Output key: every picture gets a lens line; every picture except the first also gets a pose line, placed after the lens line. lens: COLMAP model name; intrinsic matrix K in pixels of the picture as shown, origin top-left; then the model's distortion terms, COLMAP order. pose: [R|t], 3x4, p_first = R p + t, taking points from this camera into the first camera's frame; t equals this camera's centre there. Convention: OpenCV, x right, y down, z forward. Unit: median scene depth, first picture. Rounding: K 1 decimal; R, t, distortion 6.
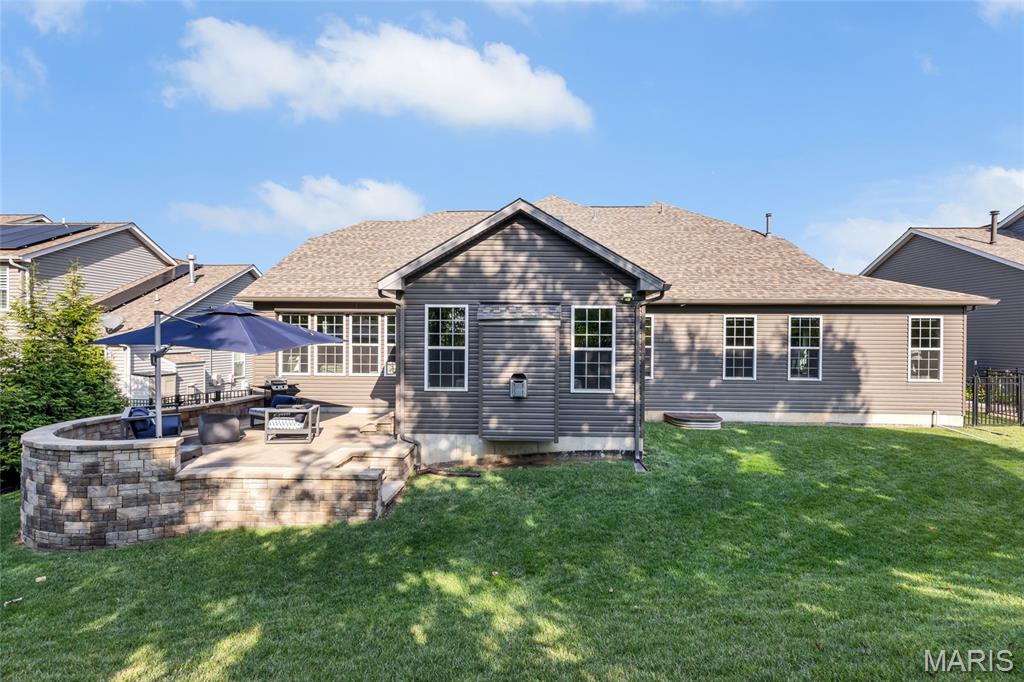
lens RADIAL K [[475.8, 0, 512.5], [0, 475.8, 341.2], [0, 0, 1]] dist [-0.001958, 0.000845]
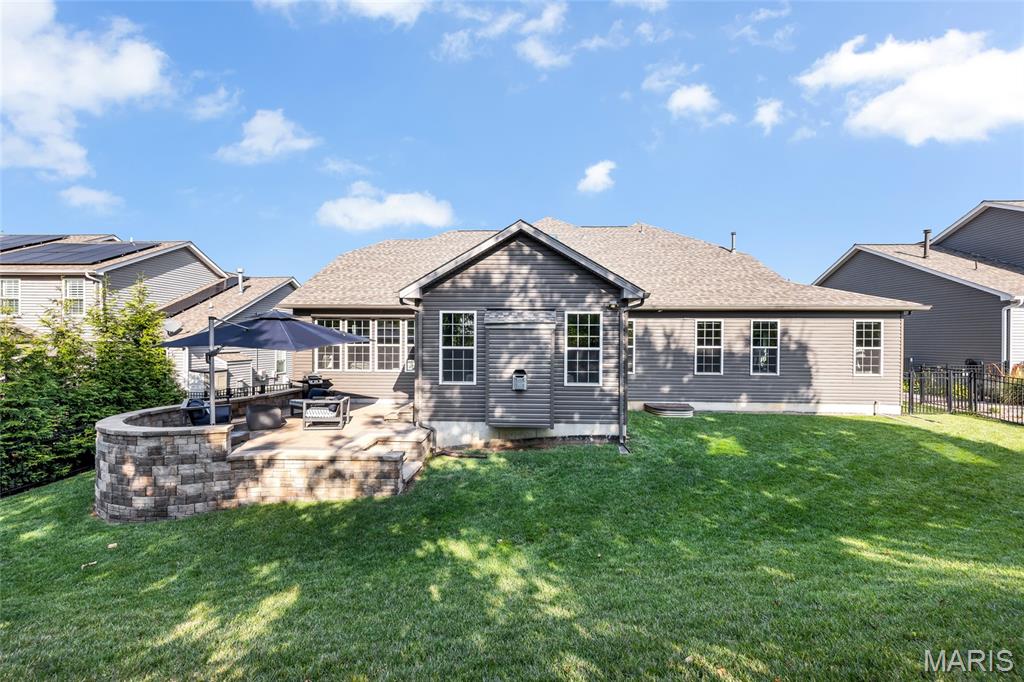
lens RADIAL K [[405.9, 0, 512.4], [0, 405.9, 341.5], [0, 0, 1]] dist [-0.001702, -0.000277]
pose [[0.999992, -0.001453, -0.003602, -0.001194], [0.001449, 0.999998, -0.001240, -0.000058], [0.003603, 0.001235, 0.999993, 0.002879]]
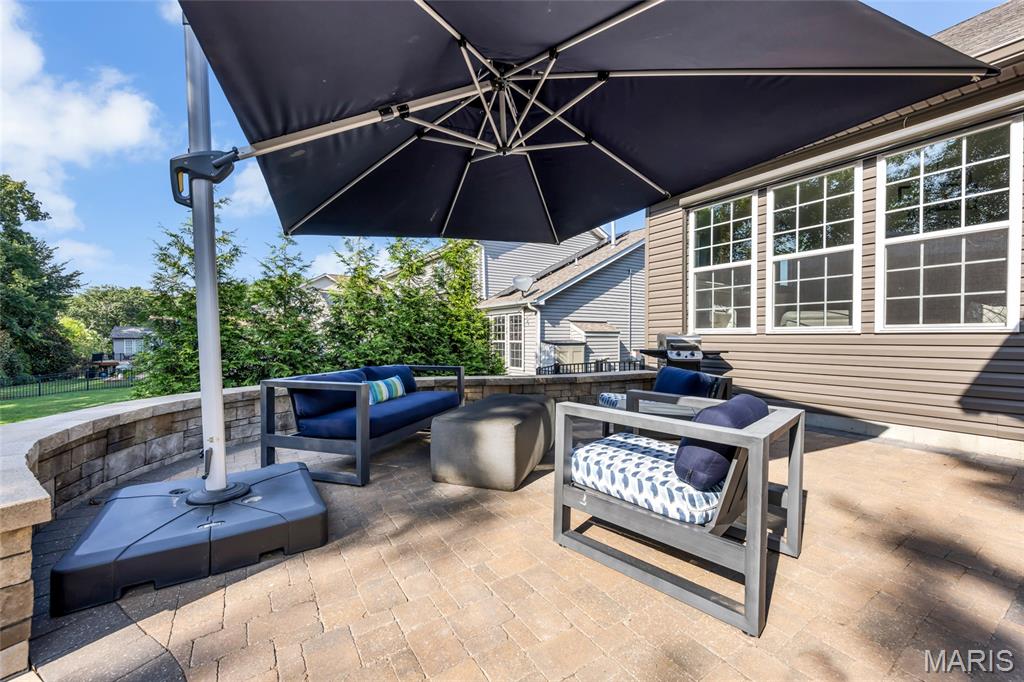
lens RADIAL K [[405.9, 0, 512.5], [0, 405.9, 339.9], [0, 0, 1]] dist [-0.001702, -0.000277]
pose [[0.587275, 0.002762, -0.809383, -0.257570], [-0.004172, 0.999991, 0.000385, 0.078887], [0.809377, 0.003150, 0.587281, 0.605673]]
